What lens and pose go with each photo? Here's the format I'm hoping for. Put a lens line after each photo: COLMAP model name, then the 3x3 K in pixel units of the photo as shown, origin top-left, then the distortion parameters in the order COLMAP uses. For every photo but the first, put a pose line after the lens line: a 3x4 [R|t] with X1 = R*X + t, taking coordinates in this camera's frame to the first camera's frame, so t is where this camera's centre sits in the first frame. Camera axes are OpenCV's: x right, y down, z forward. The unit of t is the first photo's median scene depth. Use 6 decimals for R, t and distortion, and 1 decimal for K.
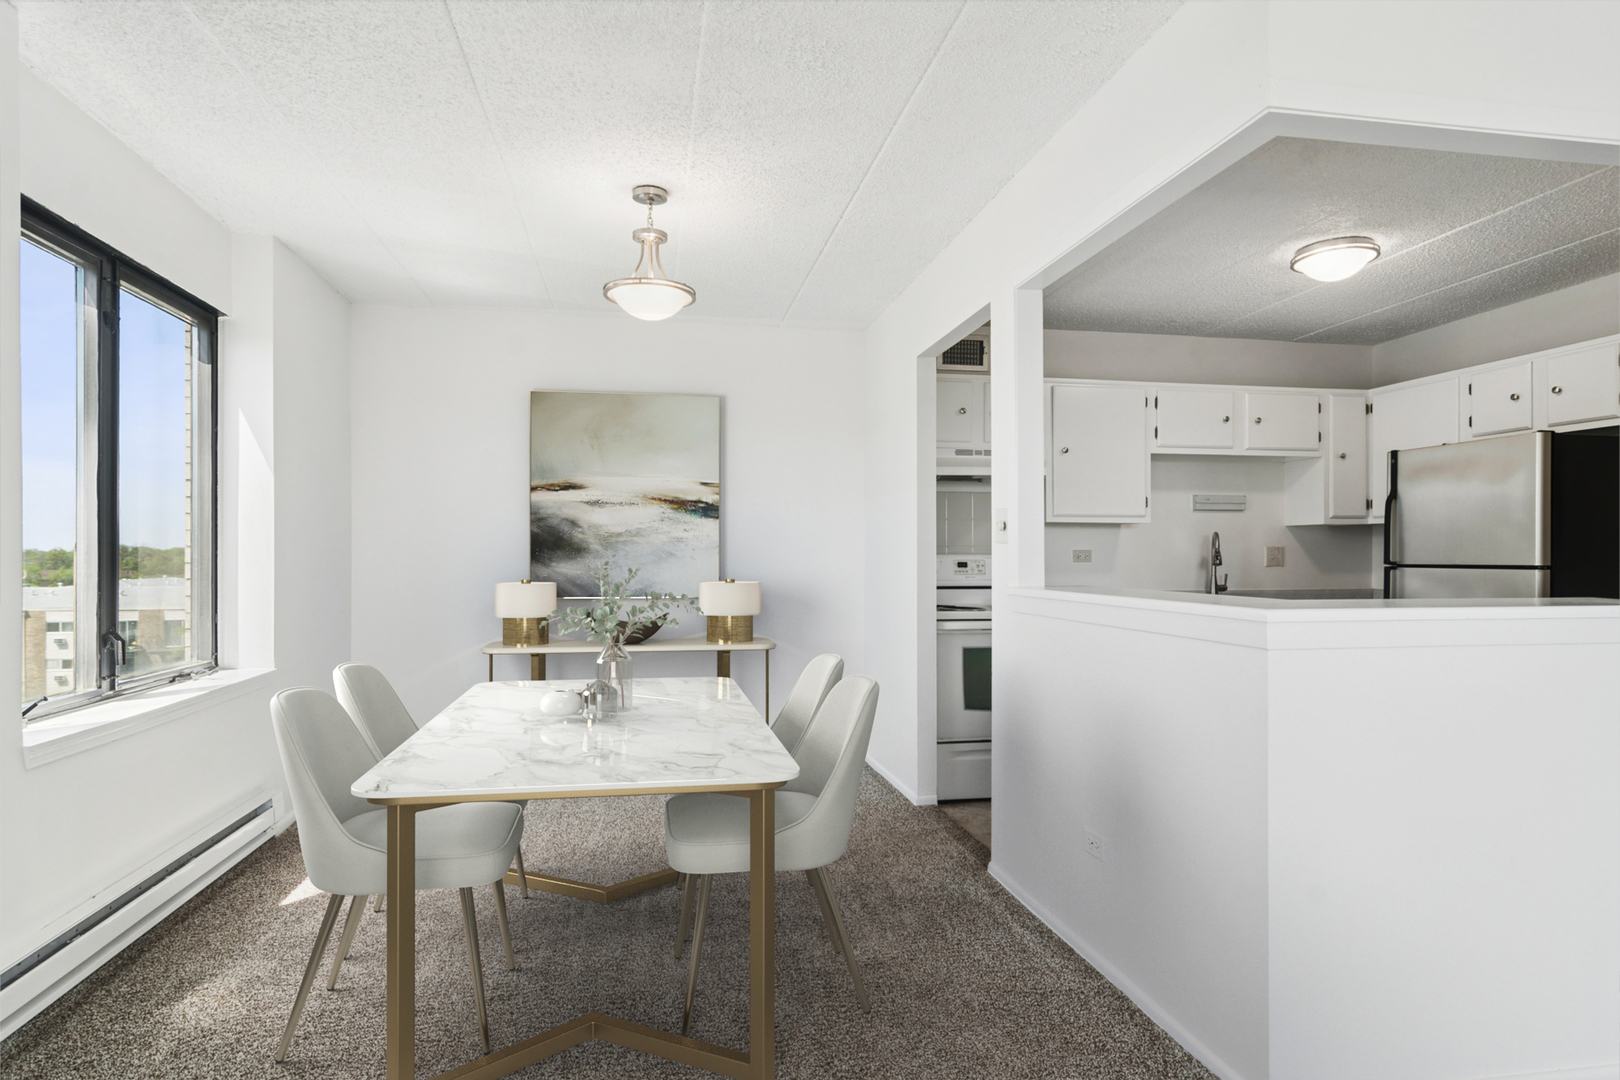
lens RADIAL K [[868.3, 0, 808.6], [0, 868.3, 554.3], [0, 0, 1]] dist [-0.002030, -0.000415]
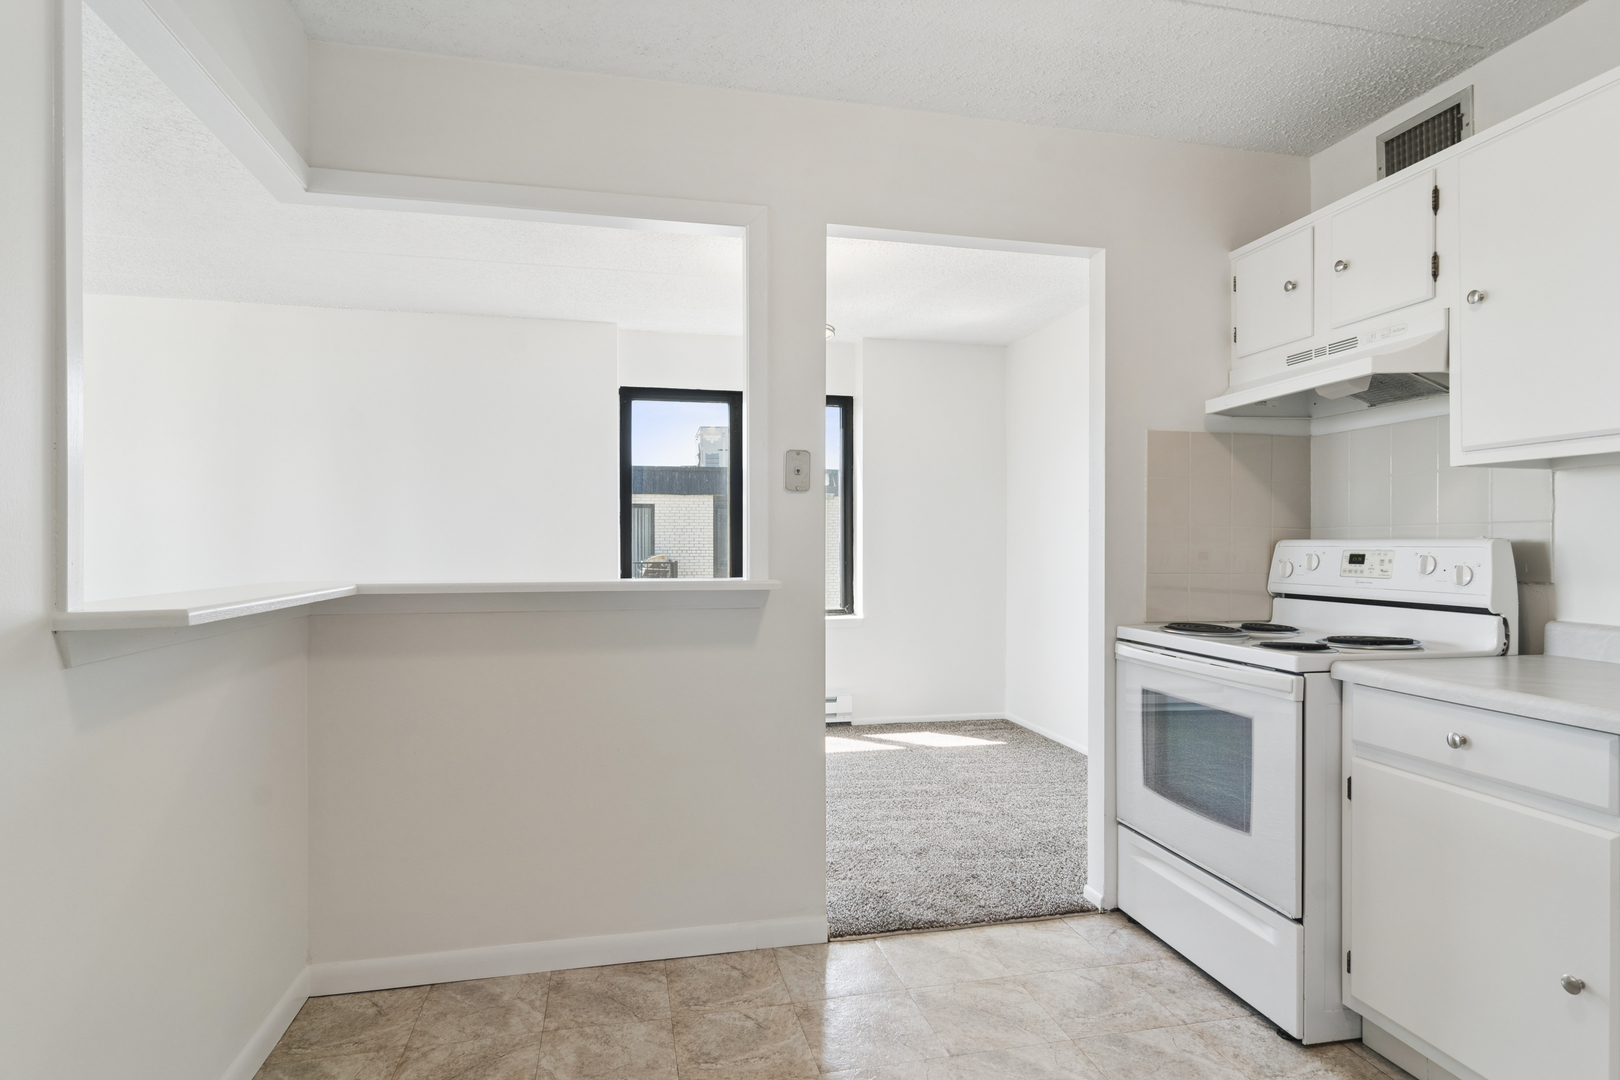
lens RADIAL K [[868.3, 0, 812.6], [0, 868.3, 541.5], [0, 0, 1]] dist [-0.002030, -0.000415]
pose [[0.054745, -0.005363, -0.998486, 0.697534], [0.005664, 0.999971, -0.005060, 0.001996], [0.998484, -0.005379, 0.054774, 0.634088]]
